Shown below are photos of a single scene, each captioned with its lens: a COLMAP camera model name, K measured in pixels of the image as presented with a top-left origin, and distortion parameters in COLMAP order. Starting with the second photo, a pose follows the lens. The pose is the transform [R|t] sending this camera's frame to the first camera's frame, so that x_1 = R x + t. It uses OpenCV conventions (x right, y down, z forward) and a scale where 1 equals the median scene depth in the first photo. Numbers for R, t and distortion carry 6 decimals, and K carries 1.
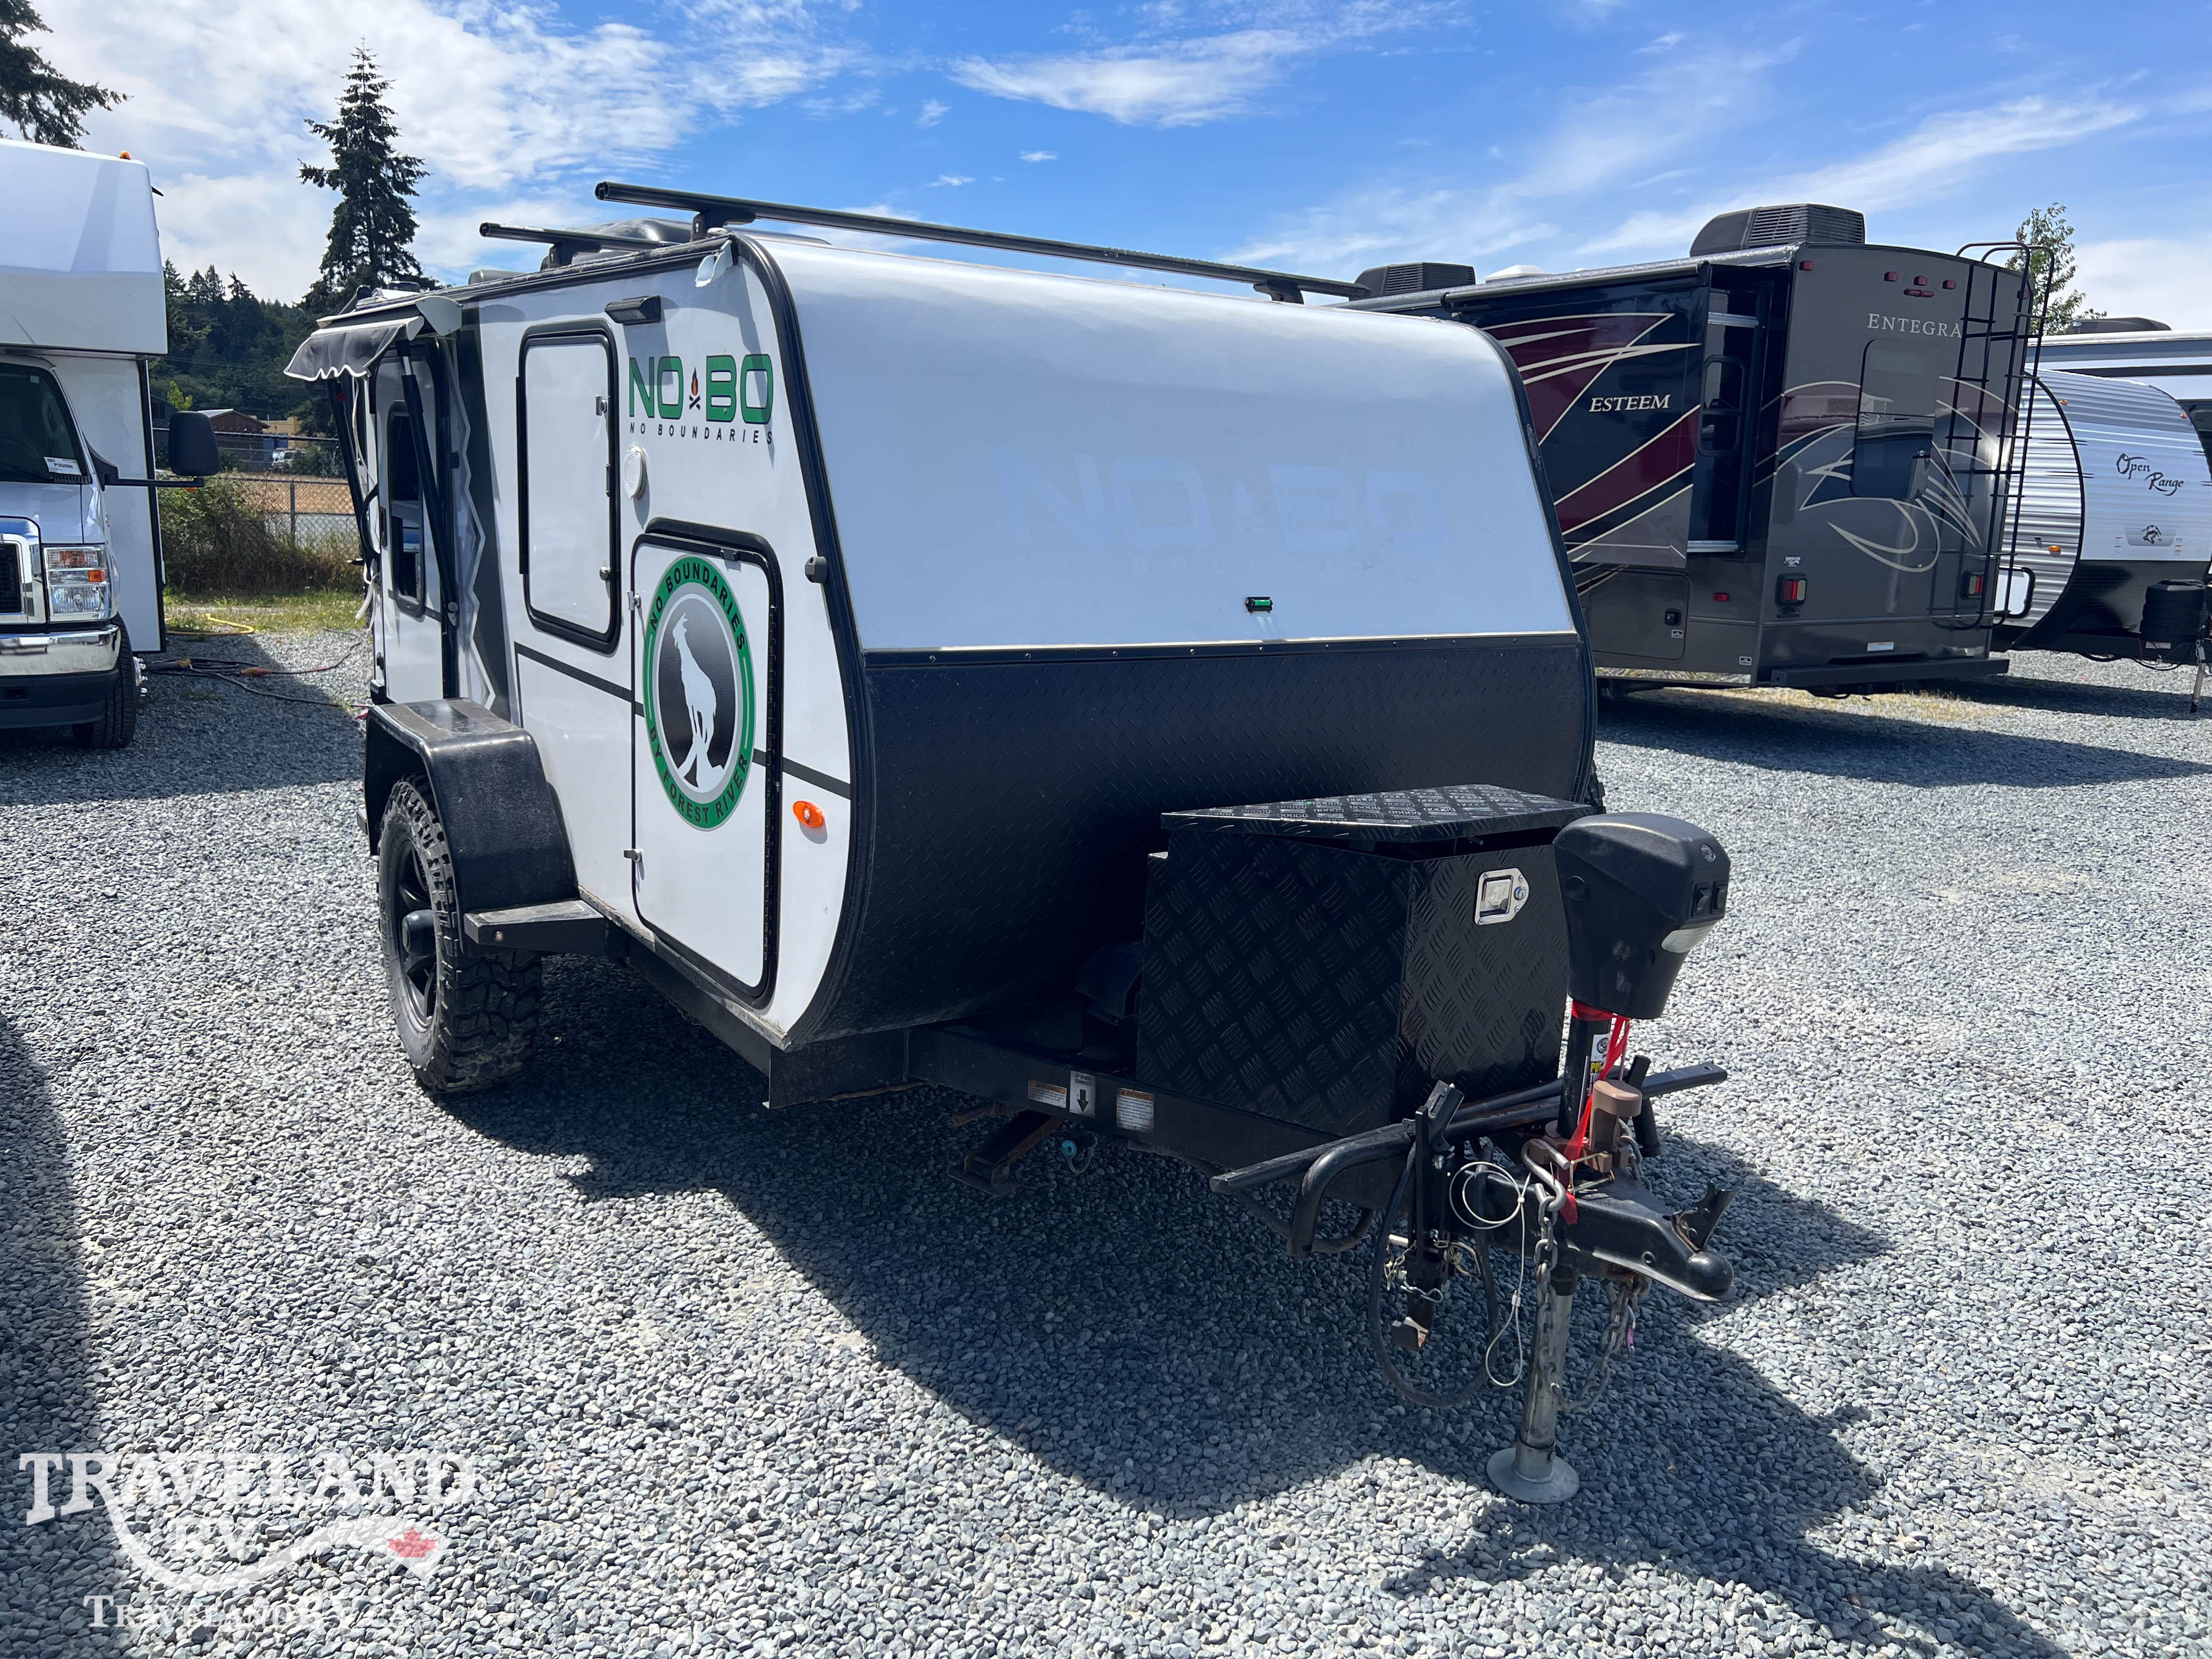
lens RADIAL K [[1685.0, 0, 1111.1], [0, 1685.0, 822.4], [0, 0, 1]] dist [0.044610, -0.053644]
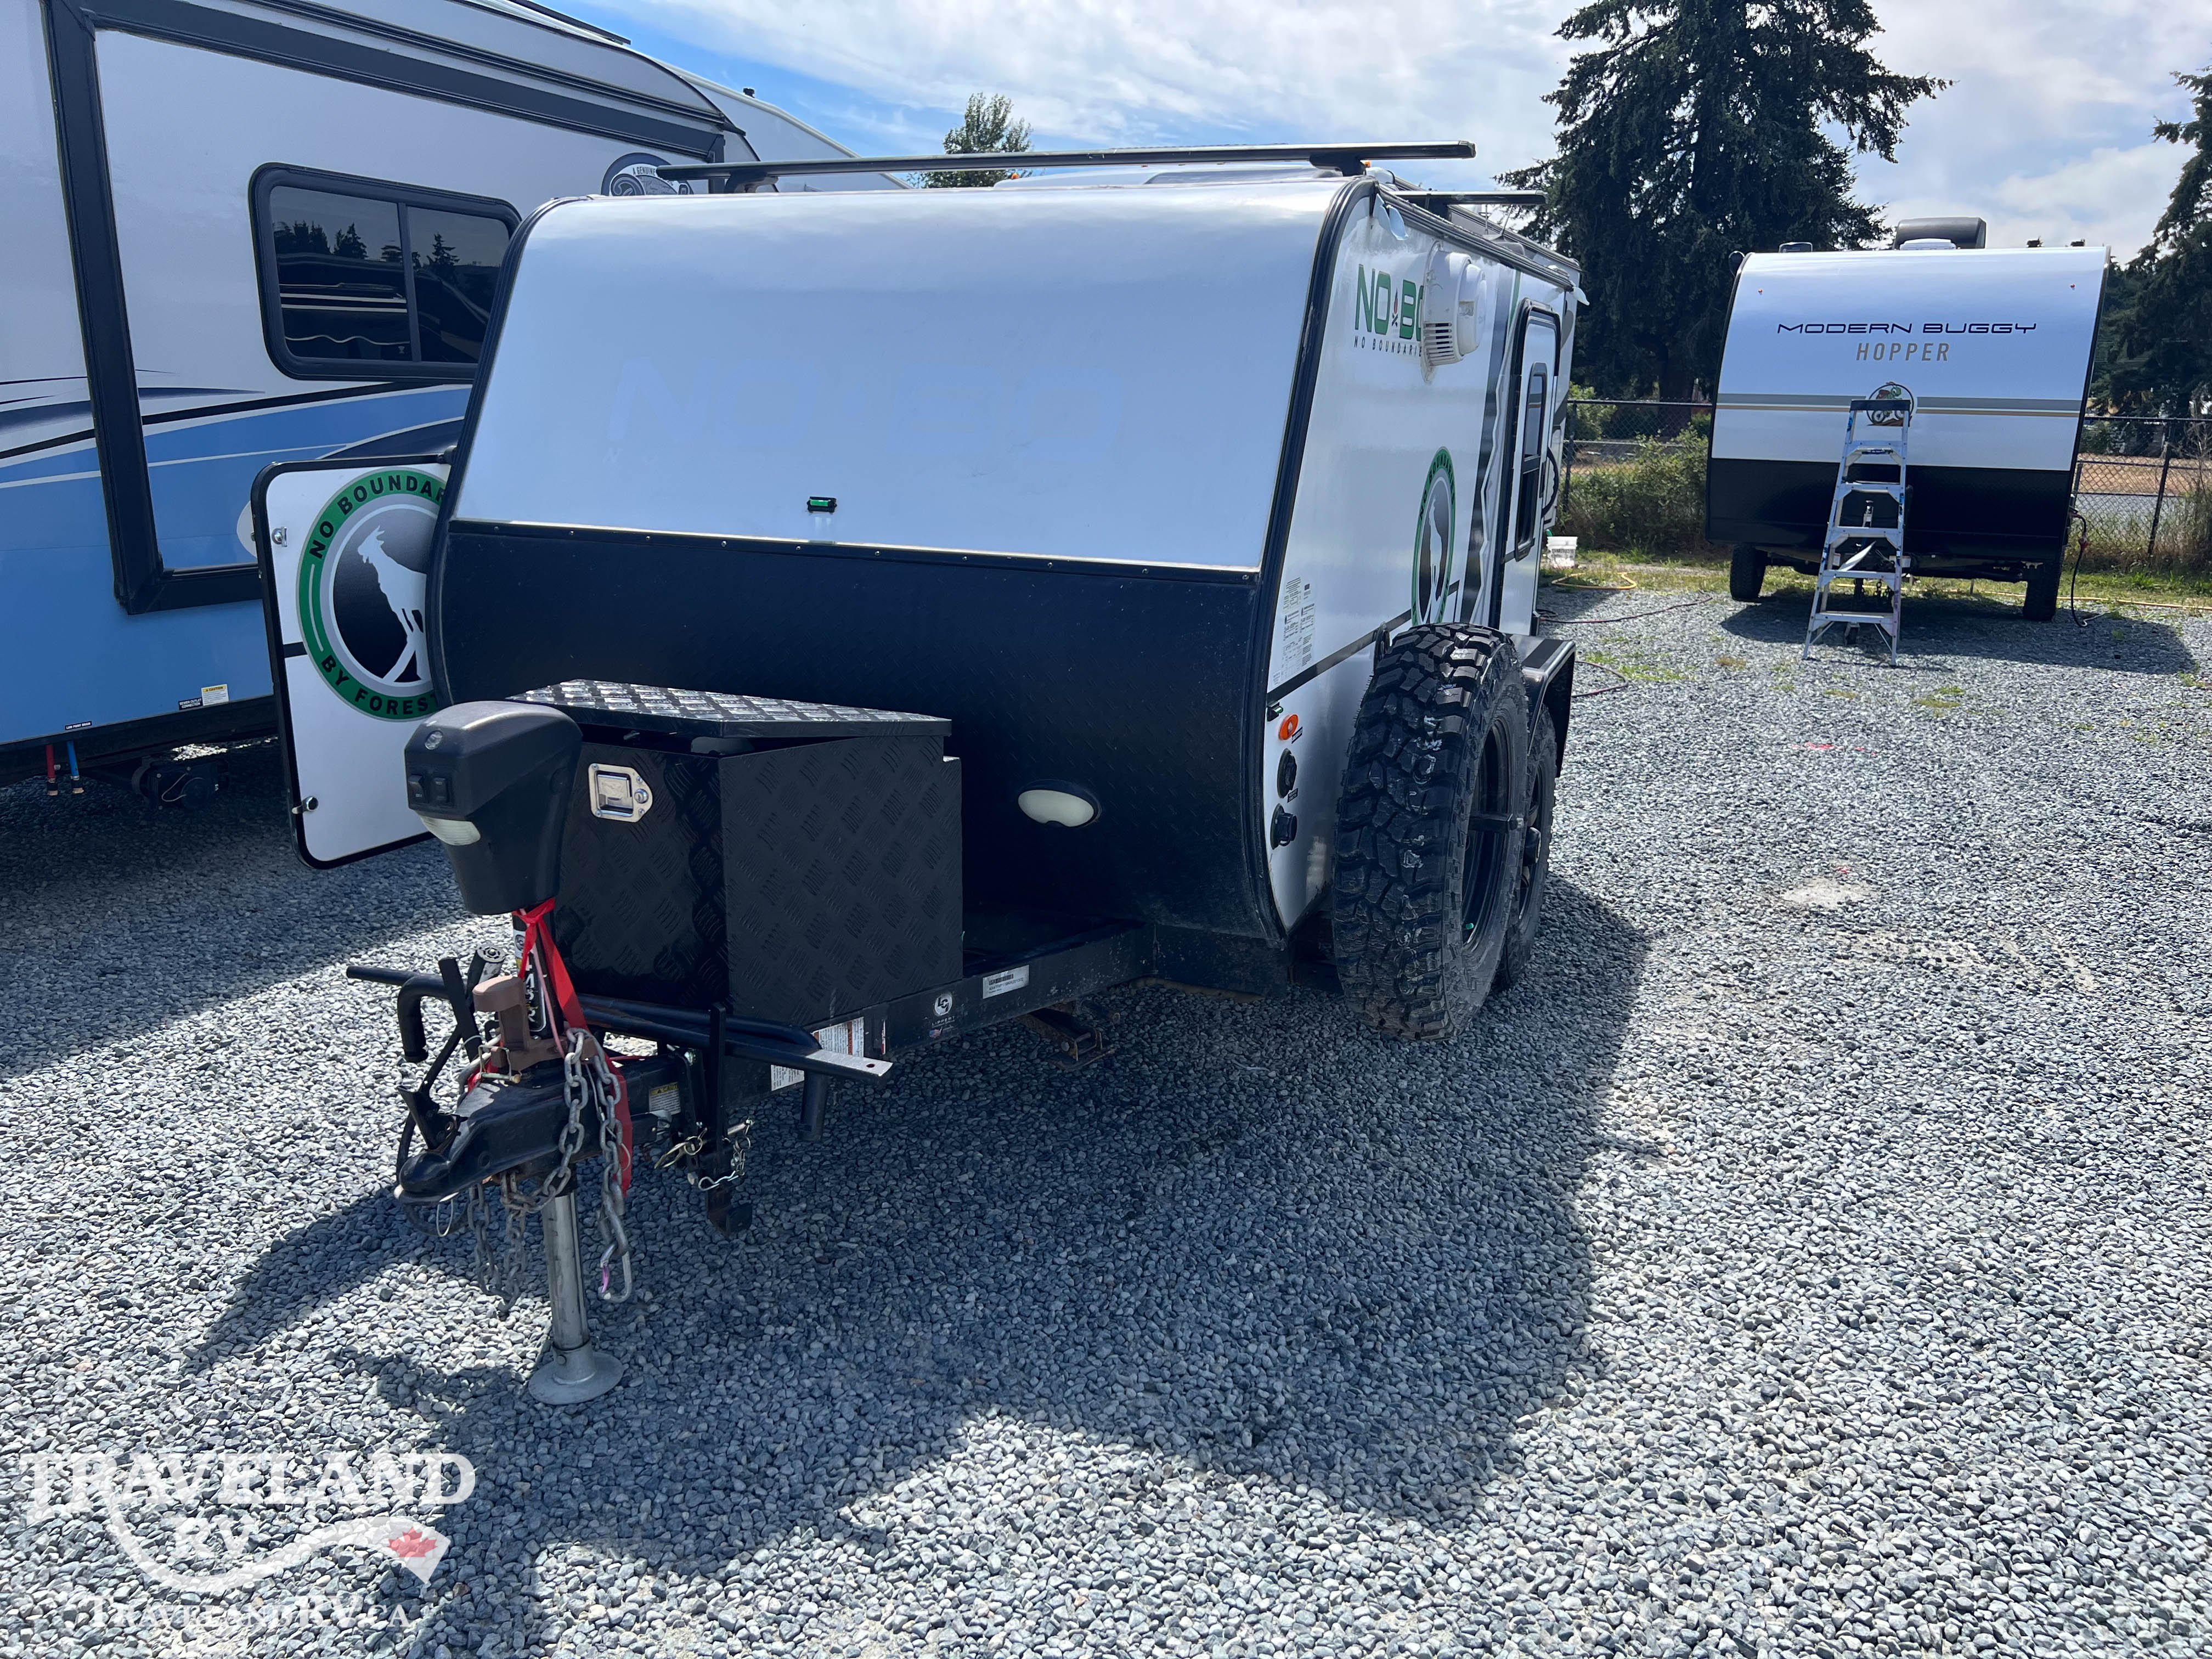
lens RADIAL K [[1685.0, 0, 1112.7], [0, 1685.0, 829.3], [0, 0, 1]] dist [0.044610, -0.053644]
pose [[0.553602, 0.178726, -0.813377, 0.920564], [-0.166674, 0.980716, 0.102055, -0.064427], [0.815932, 0.079071, 0.572715, 0.523201]]
